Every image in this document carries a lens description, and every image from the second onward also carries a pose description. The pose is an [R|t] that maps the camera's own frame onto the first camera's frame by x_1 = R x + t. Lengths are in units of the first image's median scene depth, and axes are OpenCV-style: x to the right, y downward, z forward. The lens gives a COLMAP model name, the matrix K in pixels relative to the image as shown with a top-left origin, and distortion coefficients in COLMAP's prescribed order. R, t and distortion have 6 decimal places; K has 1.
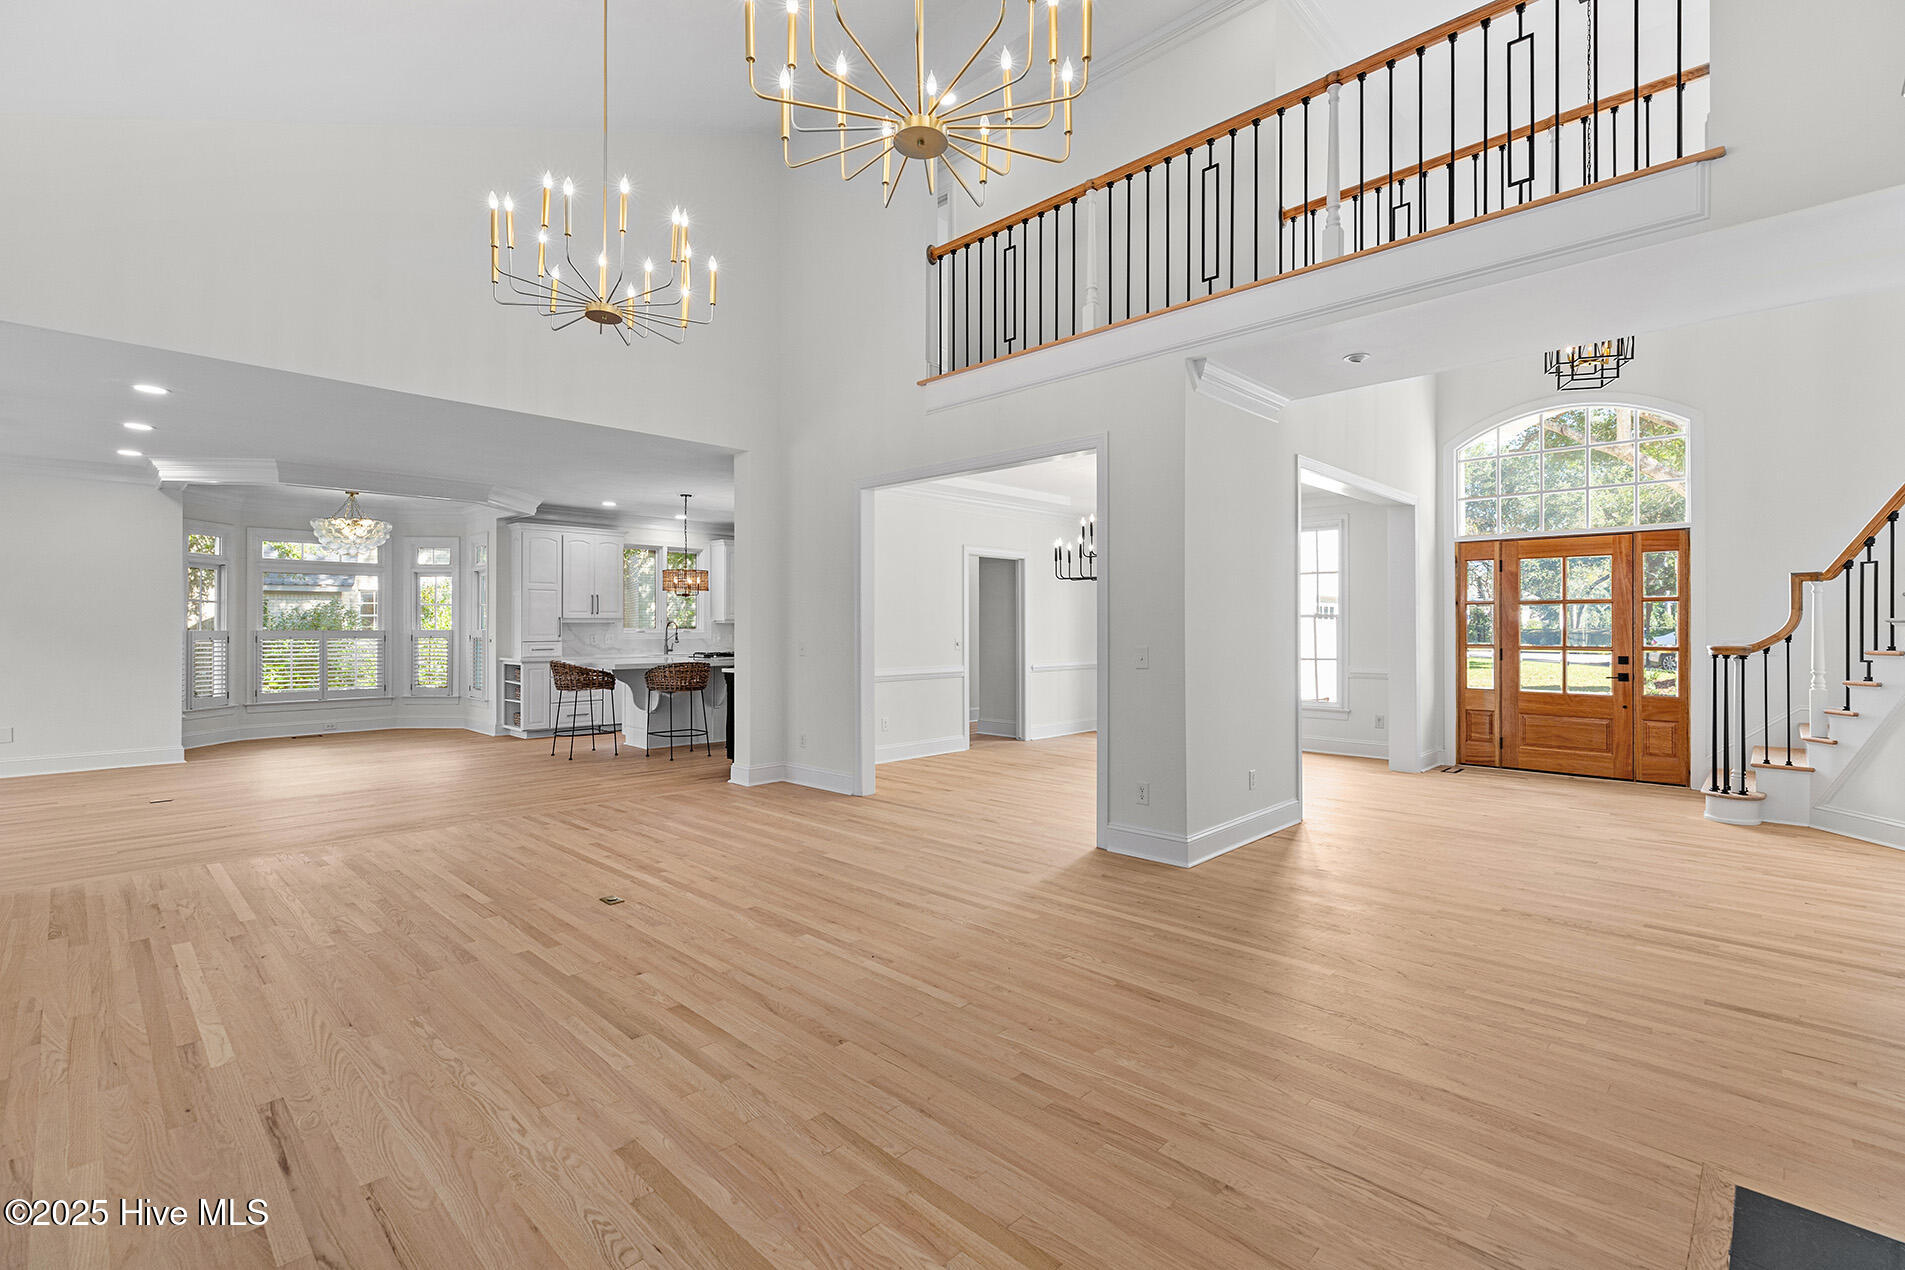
lens RADIAL K [[853.9, 0, 957.7], [0, 853.9, 626.4], [0, 0, 1]] dist [0.004166, 0.000702]
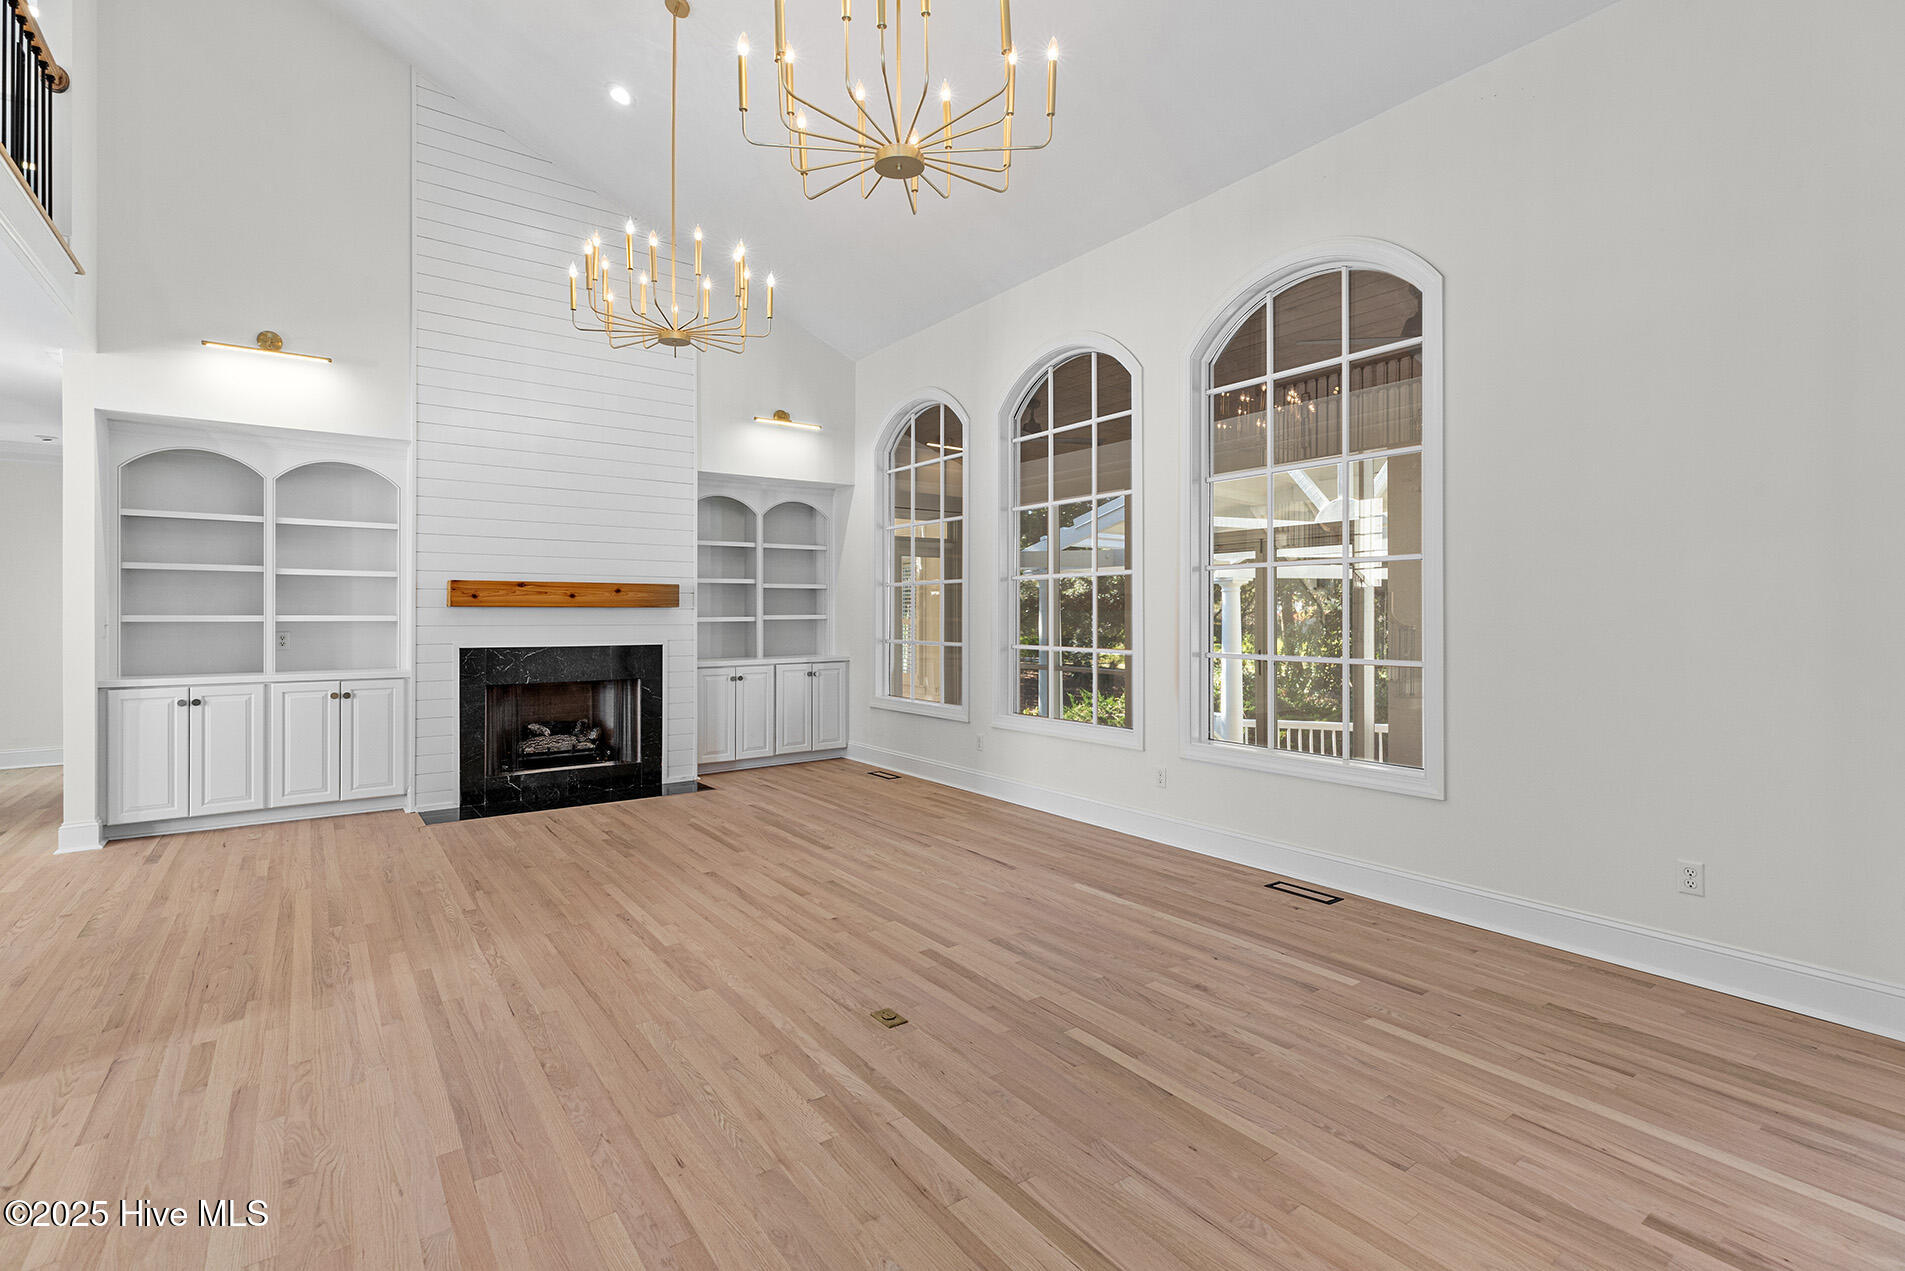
lens RADIAL K [[862.9, 0, 956.5], [0, 862.9, 616.1], [0, 0, 1]] dist [0.002139, -0.000139]
pose [[-0.986850, 0.001119, 0.161635, -0.549707], [0.000681, 0.999996, -0.002770, 0.004935], [-0.161637, -0.002624, -0.986847, 1.613106]]
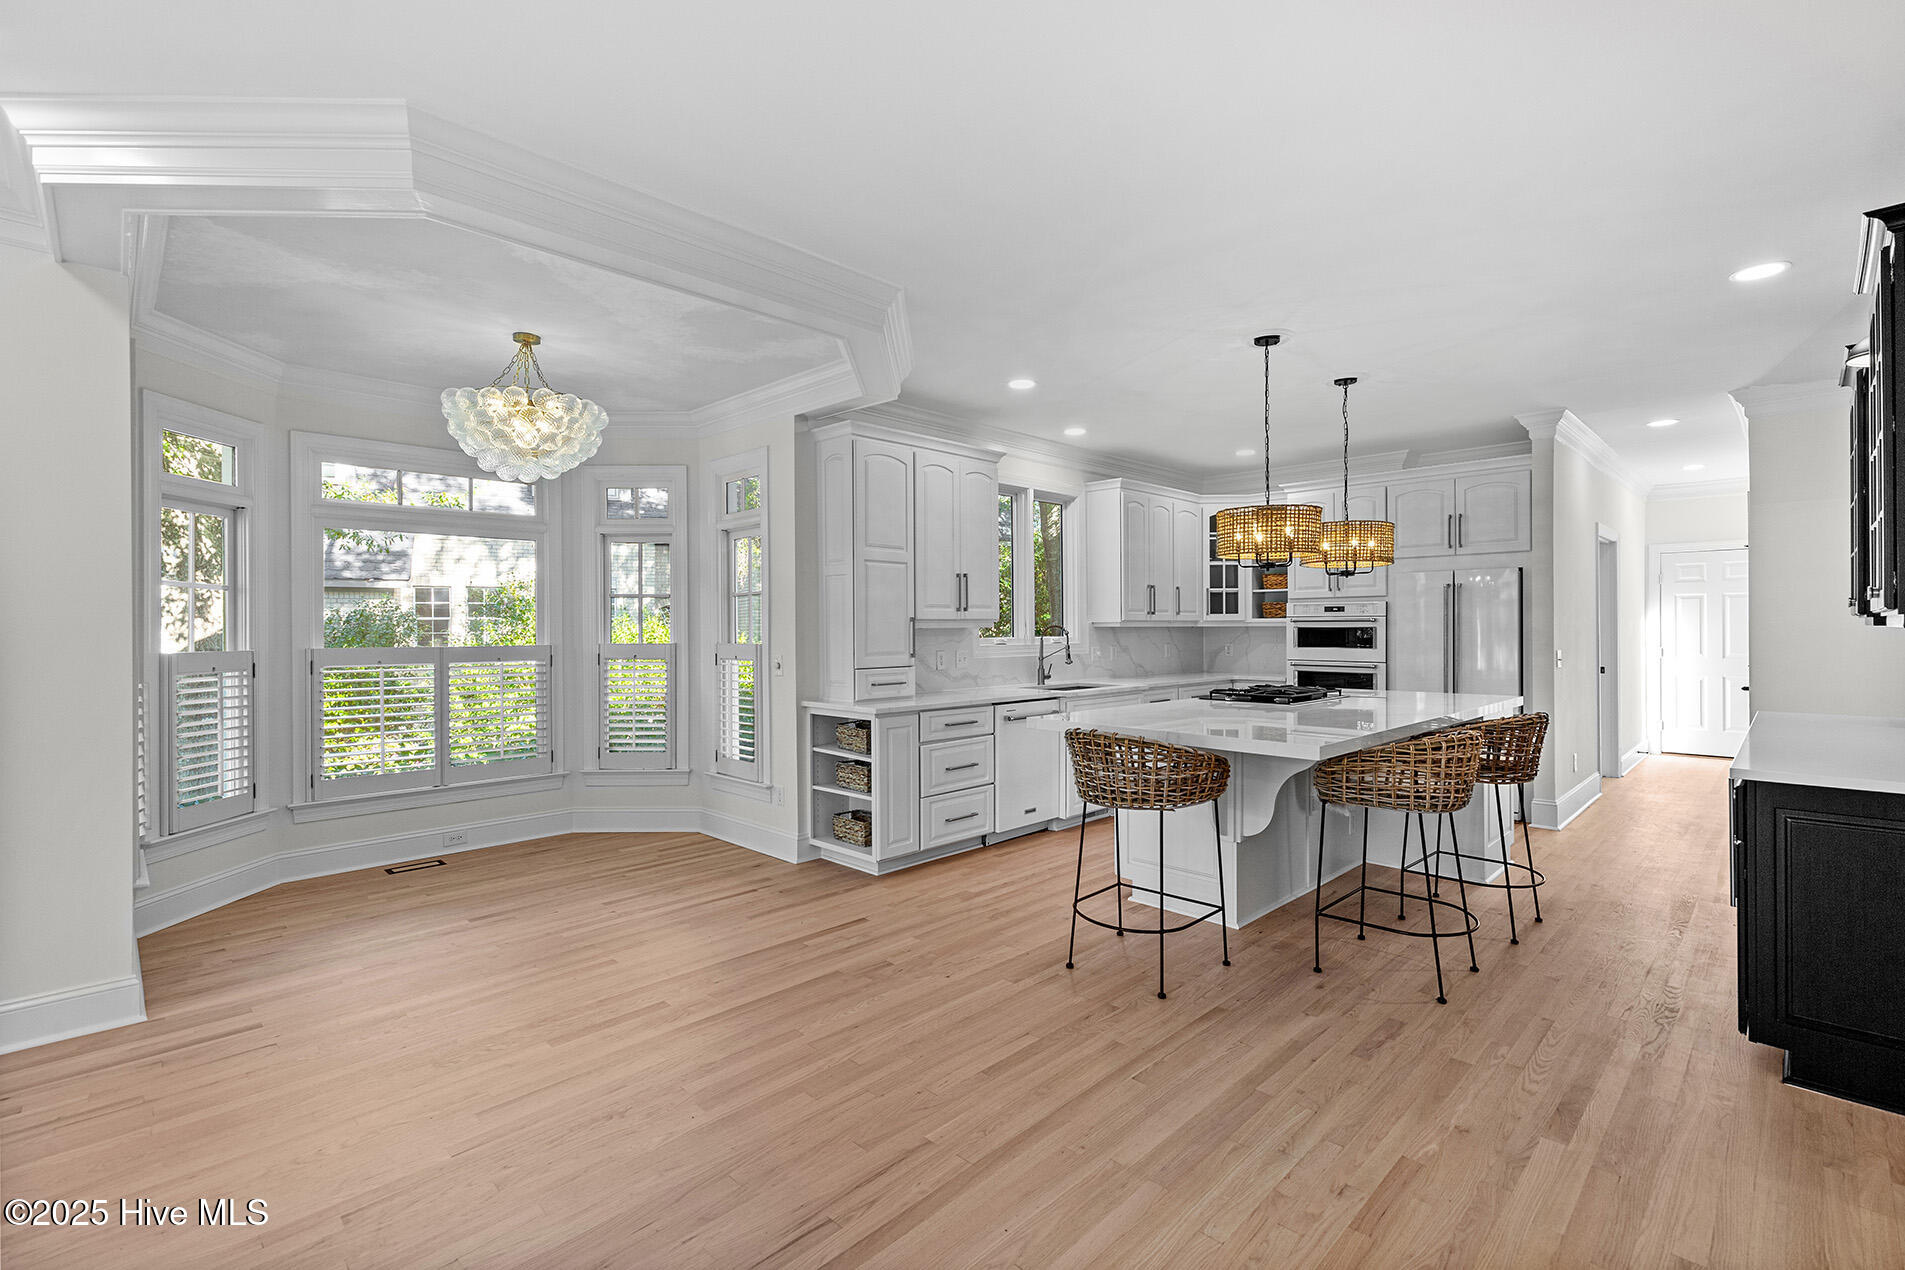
lens RADIAL K [[853.9, 0, 957.7], [0, 853.9, 626.4], [0, 0, 1]] dist [0.004166, 0.000702]
pose [[0.999874, -0.005953, -0.014738, -1.071212], [0.005939, 0.999982, -0.000939, -0.011918], [0.014743, 0.000851, 0.999891, 1.252513]]
